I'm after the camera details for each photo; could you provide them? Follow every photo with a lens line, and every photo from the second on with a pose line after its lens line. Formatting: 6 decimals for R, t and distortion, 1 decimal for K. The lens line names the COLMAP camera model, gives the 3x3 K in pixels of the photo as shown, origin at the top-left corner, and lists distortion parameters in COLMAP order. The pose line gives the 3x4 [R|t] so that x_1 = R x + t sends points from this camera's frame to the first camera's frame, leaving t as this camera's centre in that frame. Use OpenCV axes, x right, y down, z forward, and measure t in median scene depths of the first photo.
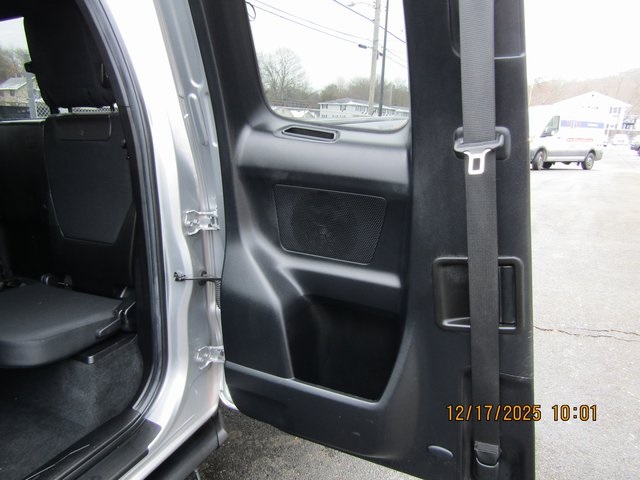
lens RADIAL K [[458.7, 0, 321.8], [0, 458.7, 242.9], [0, 0, 1]] dist [-0.025808, 0.018079]
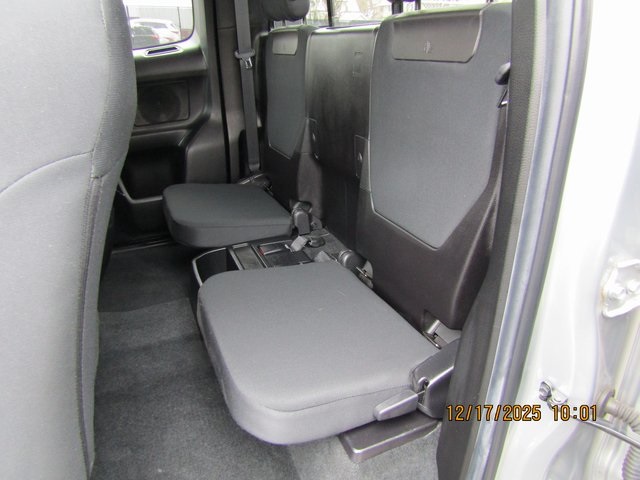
lens RADIAL K [[458.7, 0, 319.2], [0, 458.7, 242.7], [0, 0, 1]] dist [-0.025808, 0.018079]
pose [[0.752355, 0.262257, -0.604304, -0.230553], [-0.154792, 0.962034, 0.224790, -0.118593], [0.640314, -0.075580, 0.764386, 0.481226]]
